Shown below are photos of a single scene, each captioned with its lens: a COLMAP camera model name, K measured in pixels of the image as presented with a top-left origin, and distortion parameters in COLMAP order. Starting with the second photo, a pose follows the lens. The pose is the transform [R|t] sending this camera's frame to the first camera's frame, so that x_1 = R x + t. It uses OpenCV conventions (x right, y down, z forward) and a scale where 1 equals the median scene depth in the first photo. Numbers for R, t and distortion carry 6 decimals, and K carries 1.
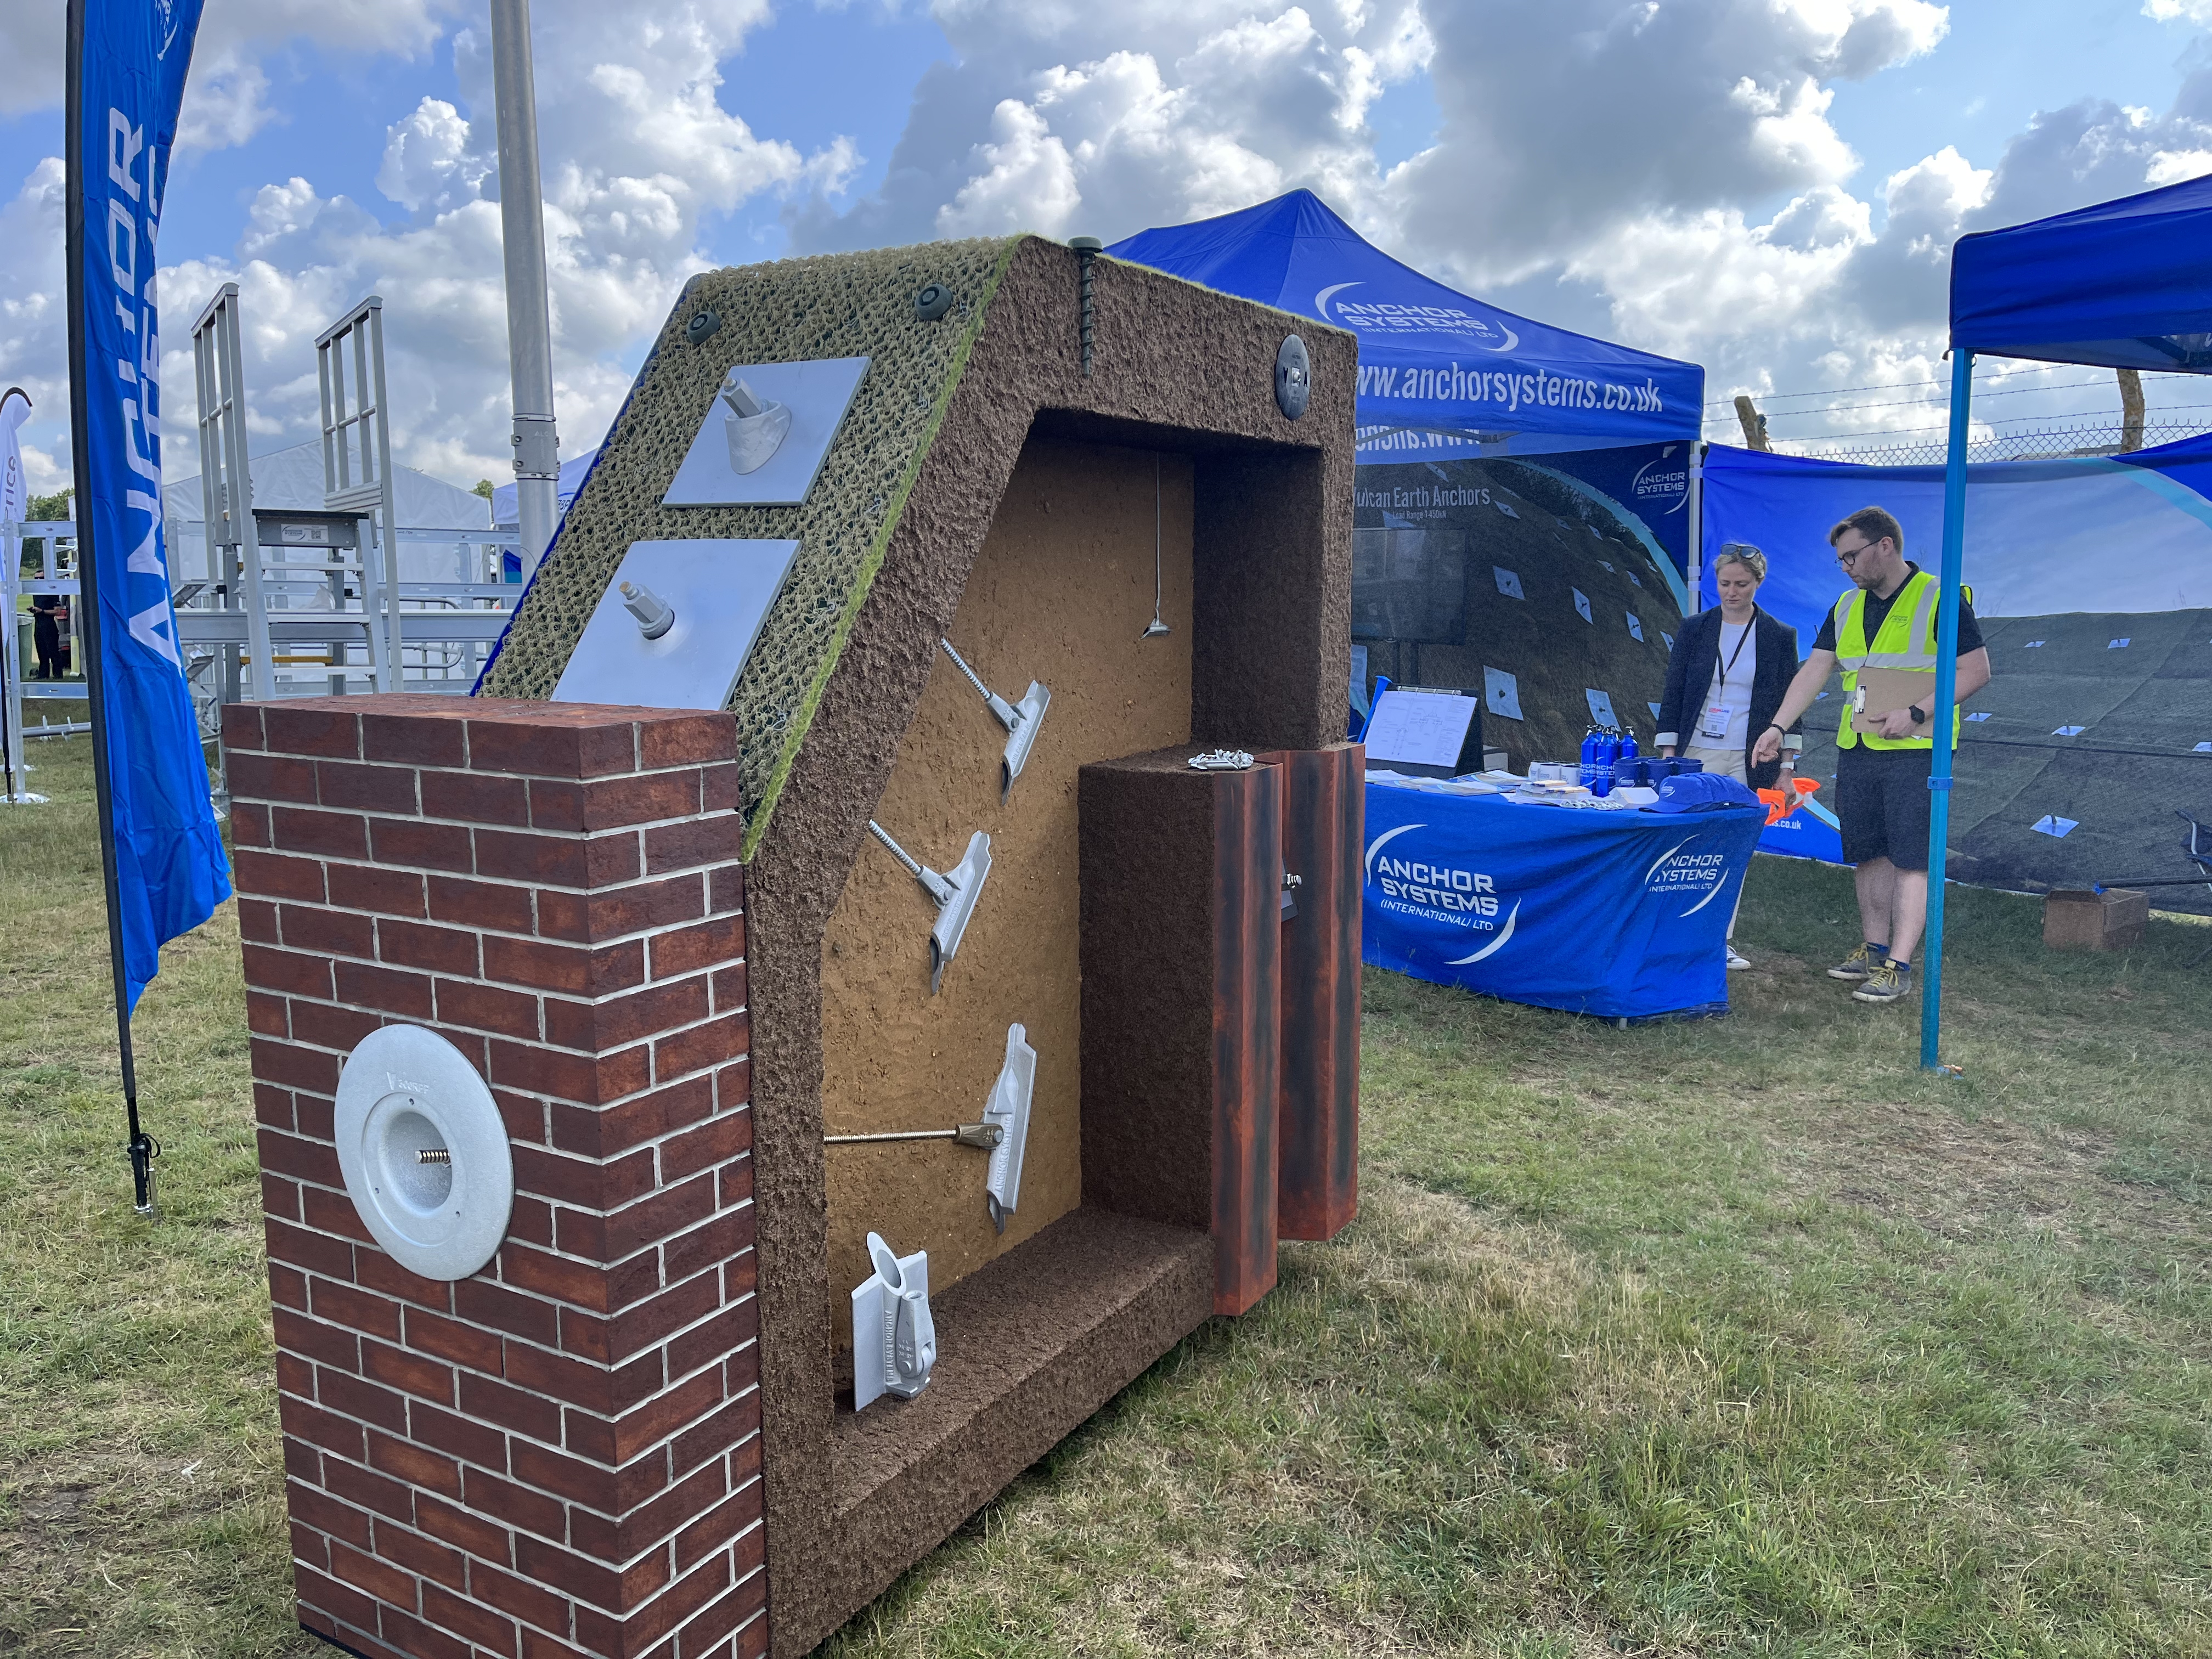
lens RADIAL K [[1665.7, 0, 1106.0], [0, 1665.7, 829.5], [0, 0, 1]] dist [0.091470, -0.153785]
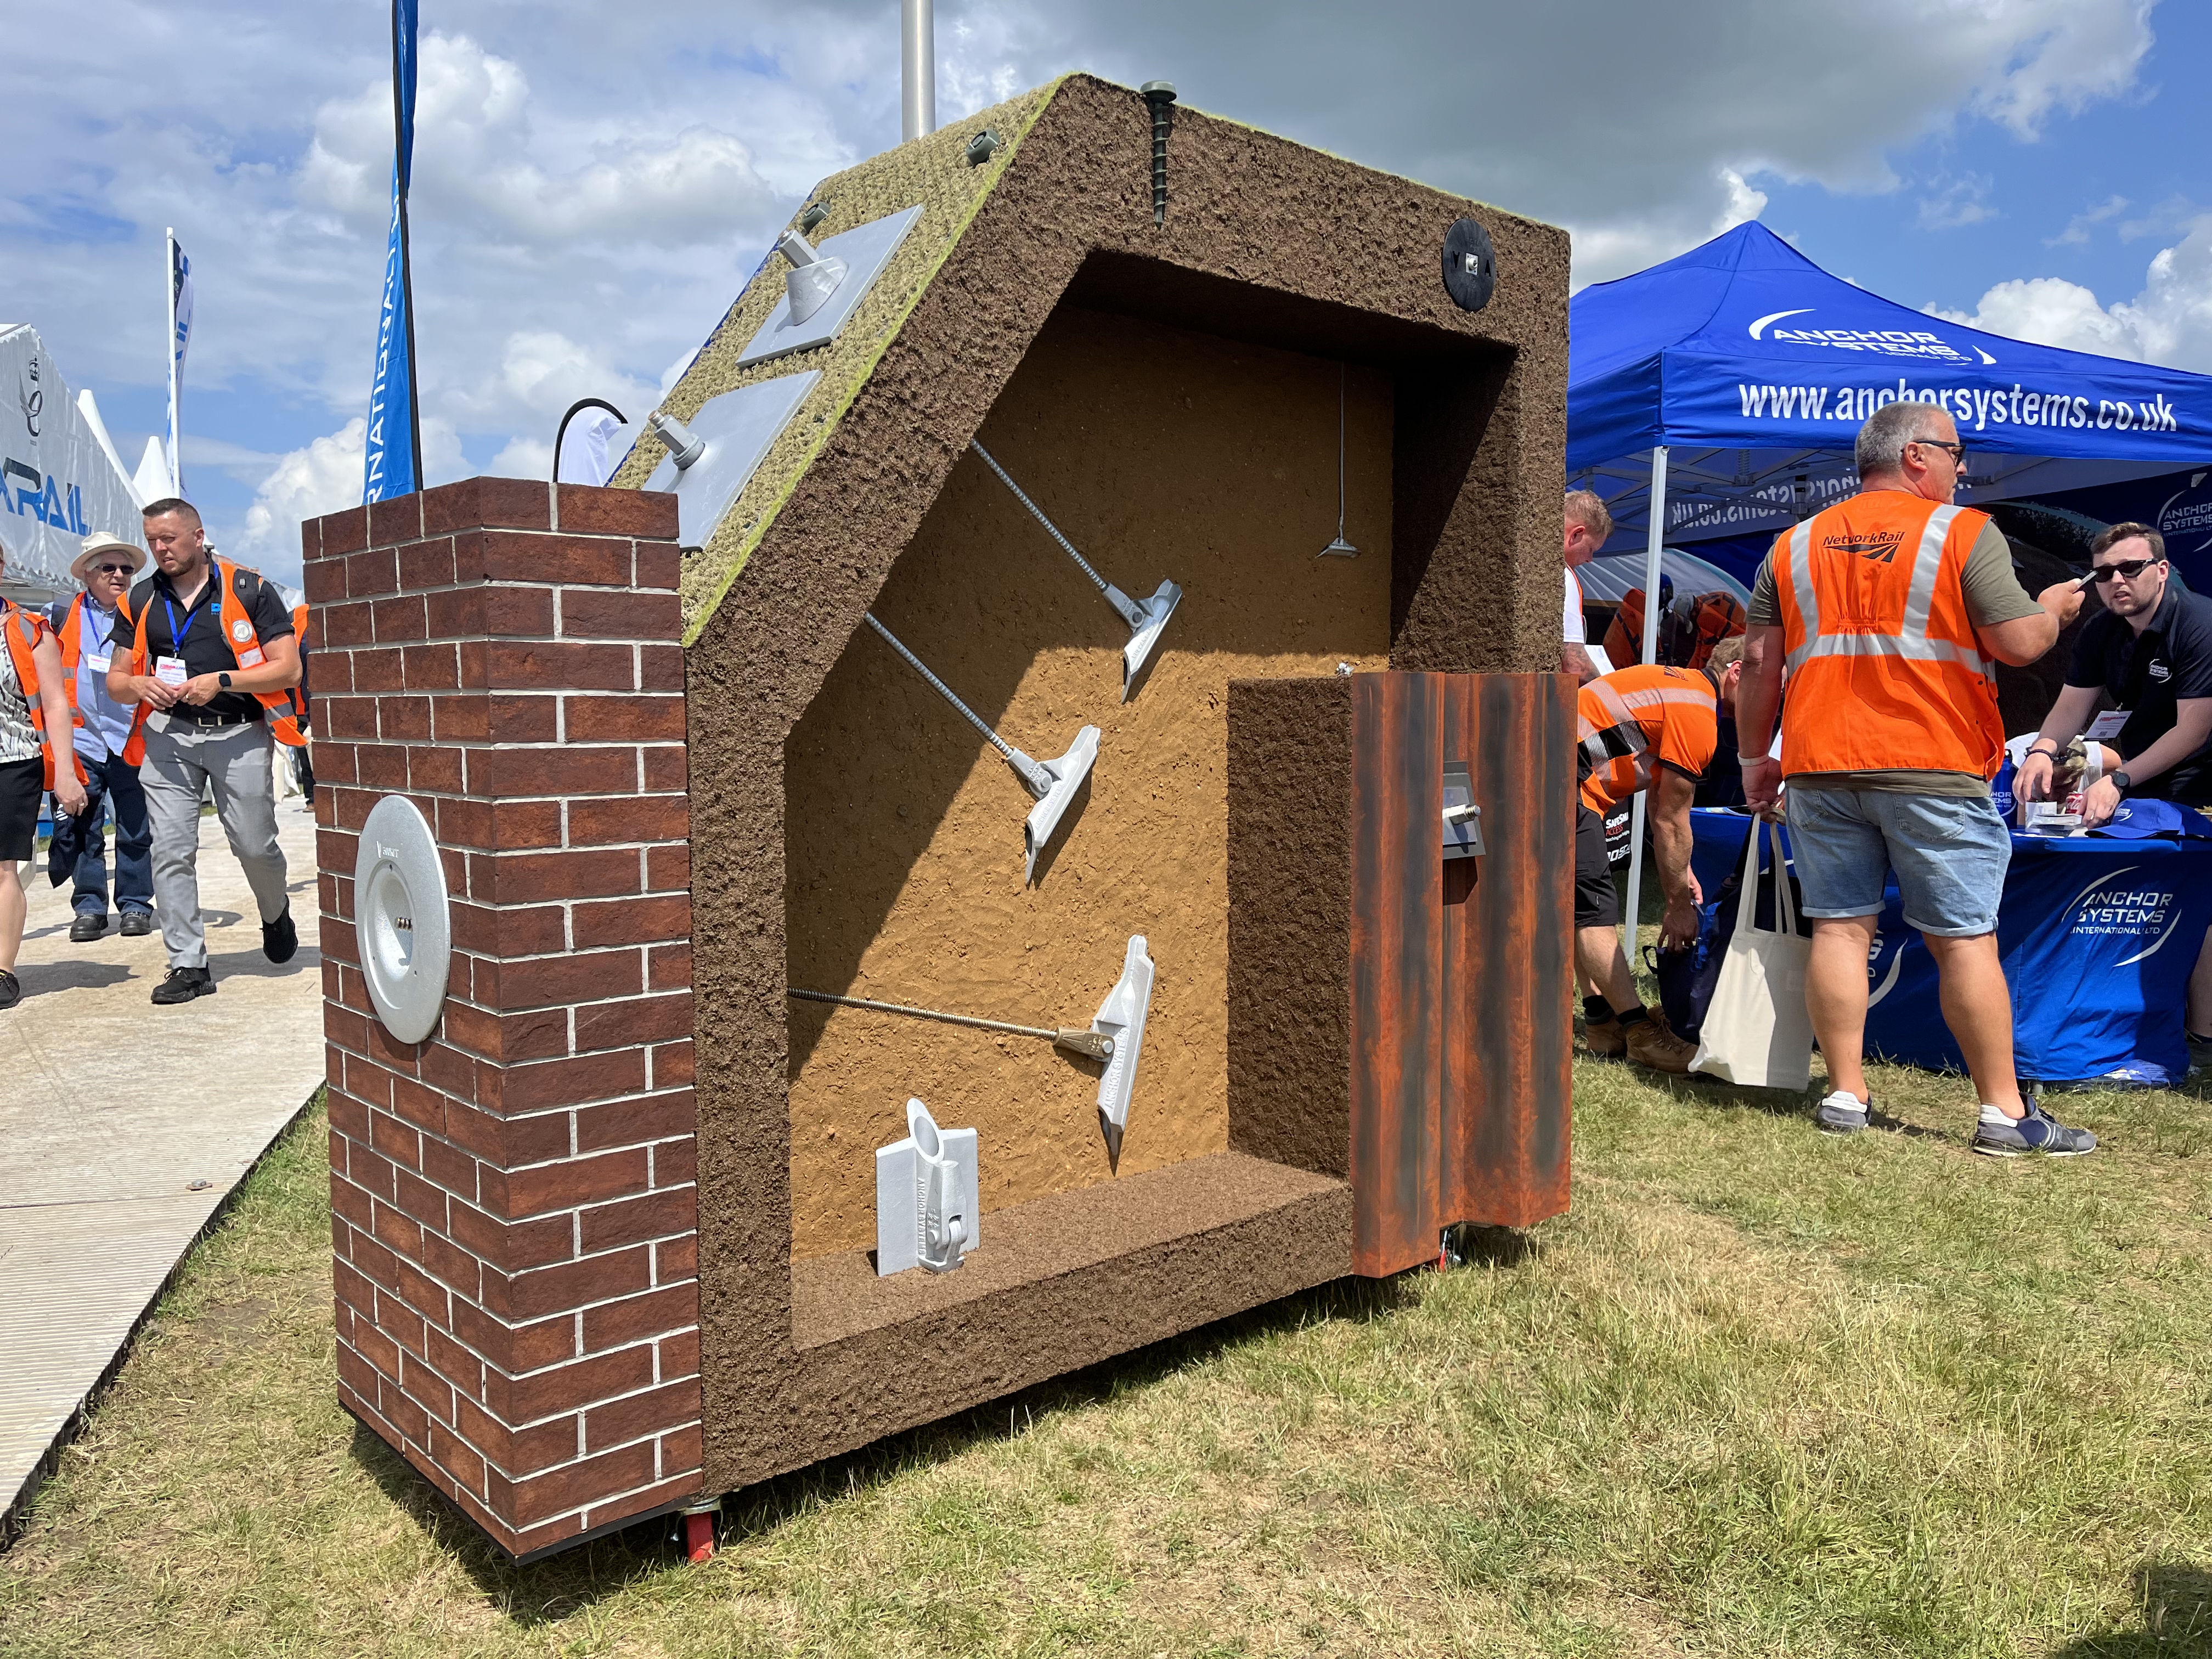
lens RADIAL K [[1665.7, 0, 1106.0], [0, 1665.7, 829.5], [0, 0, 1]] dist [0.091470, -0.153785]
pose [[0.952334, 0.021496, -0.304300, 0.238130], [-0.044769, 0.996562, -0.069710, 0.134233], [0.301755, 0.080010, 0.950022, 0.086163]]
